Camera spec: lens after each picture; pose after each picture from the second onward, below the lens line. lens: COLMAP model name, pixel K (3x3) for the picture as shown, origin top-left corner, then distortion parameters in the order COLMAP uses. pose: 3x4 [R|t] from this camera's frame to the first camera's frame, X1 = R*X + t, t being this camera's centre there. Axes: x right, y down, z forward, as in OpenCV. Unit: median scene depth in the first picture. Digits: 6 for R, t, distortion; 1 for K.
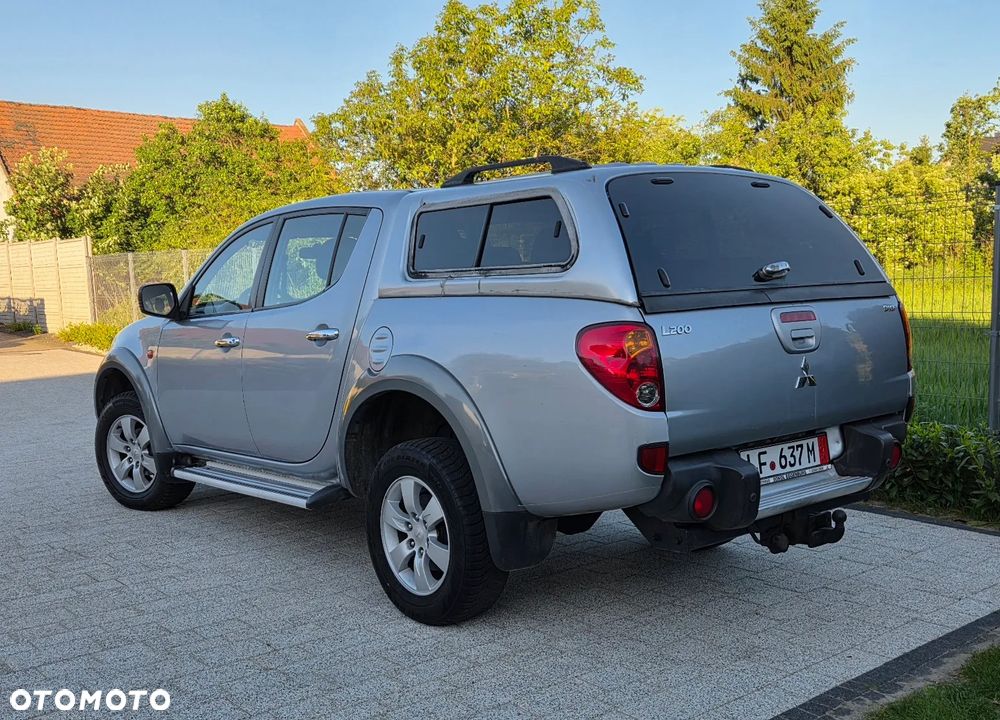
lens RADIAL K [[1052.5, 0, 491.4], [0, 1052.5, 400.2], [0, 0, 1]] dist [0.052622, 0.000000]
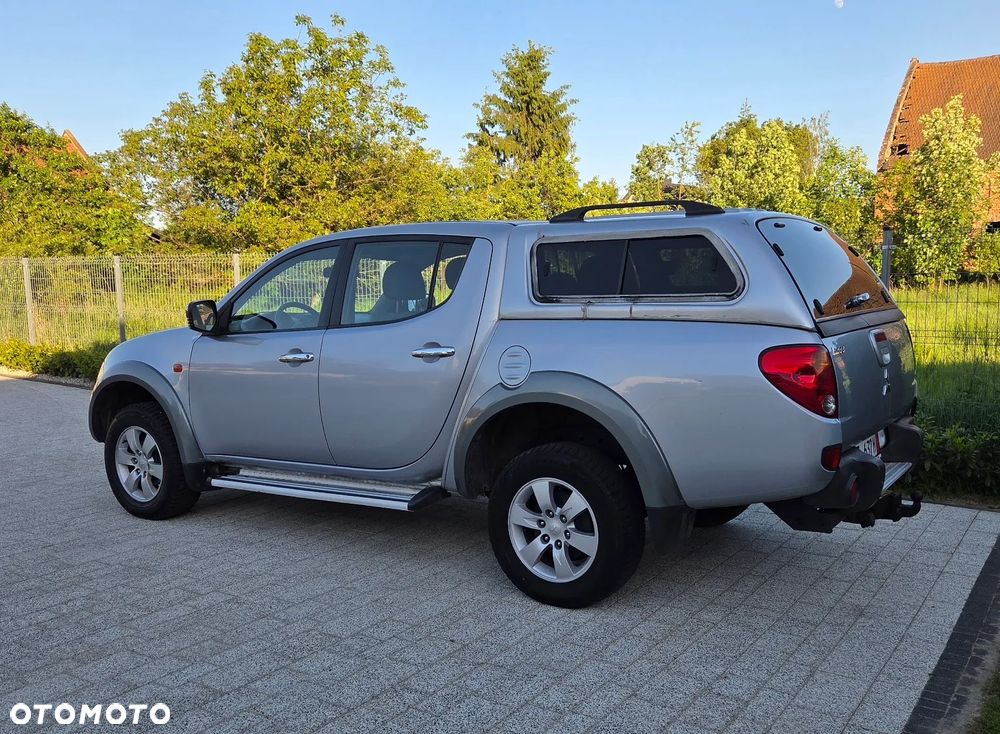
lens RADIAL K [[897.1, 0, 517.6], [0, 897.1, 405.4], [0, 0, 1]] dist [0.083716, -0.030666]
pose [[0.957742, -0.024545, 0.286581, -0.242644], [0.020262, 0.999634, 0.017902, -0.015302], [-0.286915, -0.011339, 0.957889, 0.057781]]
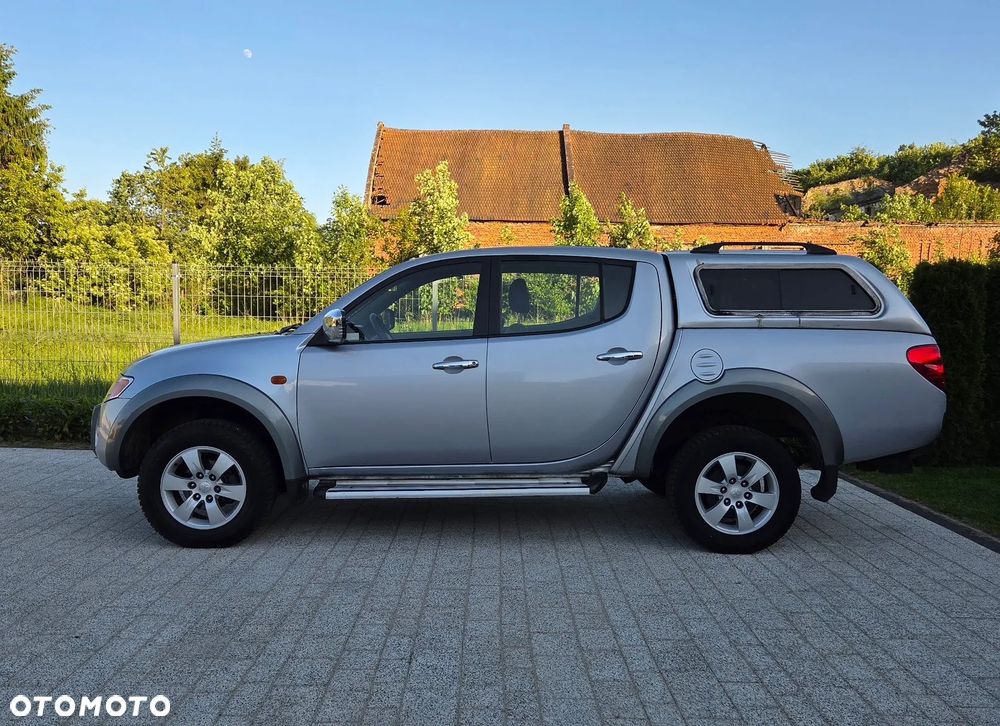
lens RADIAL K [[886.6, 0, 489.4], [0, 886.6, 388.8], [0, 0, 1]] dist [0.087087, -0.078237]
pose [[0.638830, -0.031718, 0.768694, -0.775205], [0.060738, 0.998110, -0.009293, -0.015038], [-0.766946, 0.052626, 0.639550, 0.302487]]
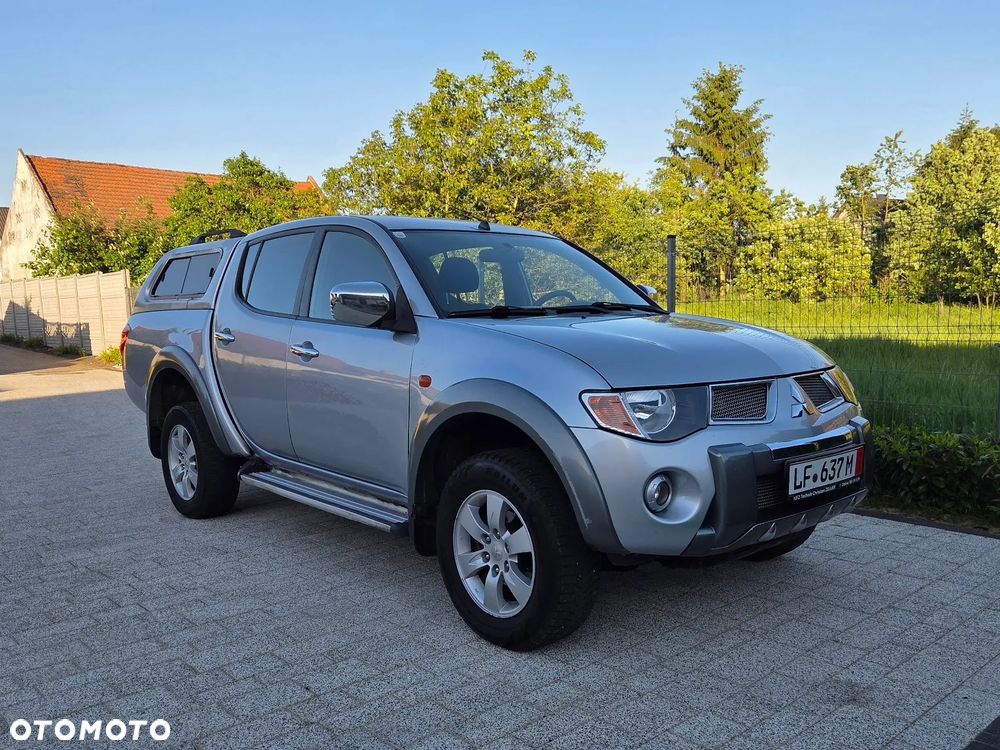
lens RADIAL K [[860.5, 0, 510.7], [0, 860.5, 404.9], [0, 0, 1]] dist [0.064173, -0.055281]
pose [[0.998816, -0.004804, 0.048404, -0.044031], [0.005176, 0.999958, -0.007571, -0.001018], [-0.048366, 0.007813, 0.998799, 0.154309]]
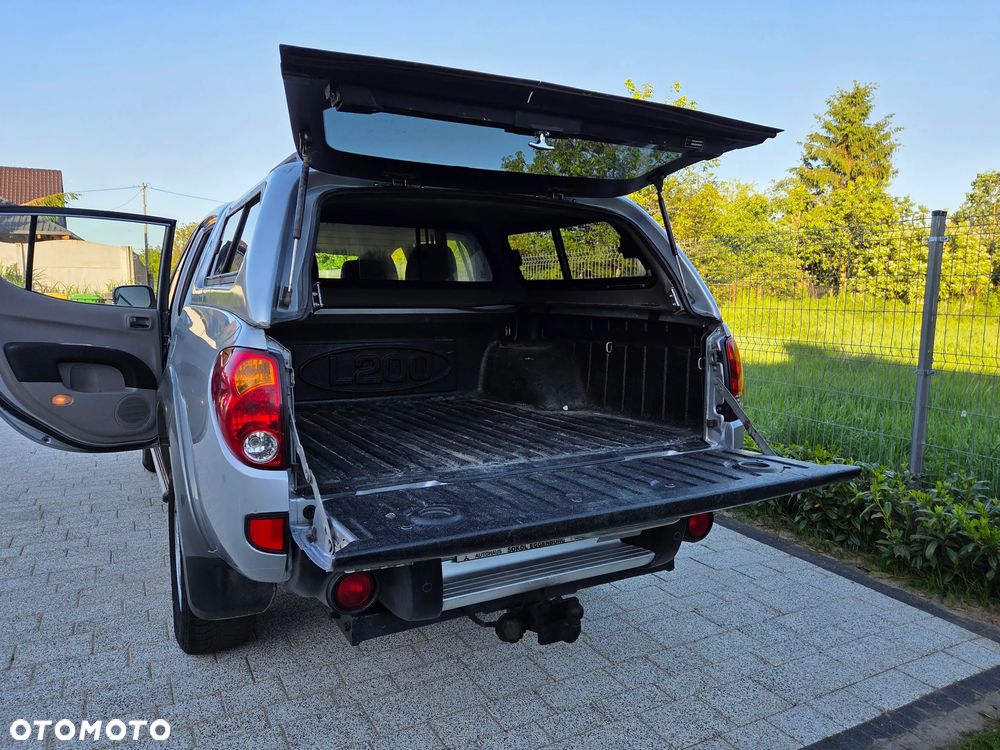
lens RADIAL K [[706.2, 0, 482.2], [0, 706.2, 382.7], [0, 0, 1]] dist [0.026186, -0.006994]
pose [[0.978835, 0.064396, -0.194257, 0.188967], [-0.063031, 0.997924, 0.013205, -0.032625], [0.194705, -0.000682, 0.980862, 0.267803]]
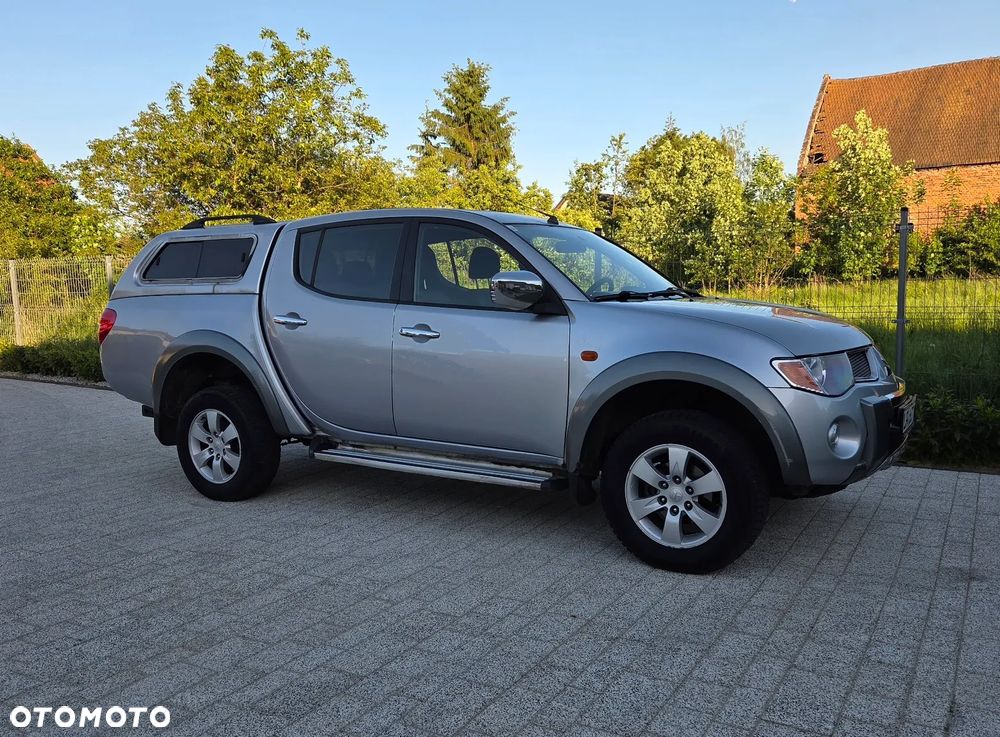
lens RADIAL K [[835.8, 0, 502.7], [0, 835.8, 398.4], [0, 0, 1]] dist [0.073940, -0.027301]
pose [[0.940138, -0.042573, 0.338124, -0.313792], [0.039004, 0.999088, 0.017345, -0.006121], [-0.338554, -0.003119, 0.940942, 0.119922]]
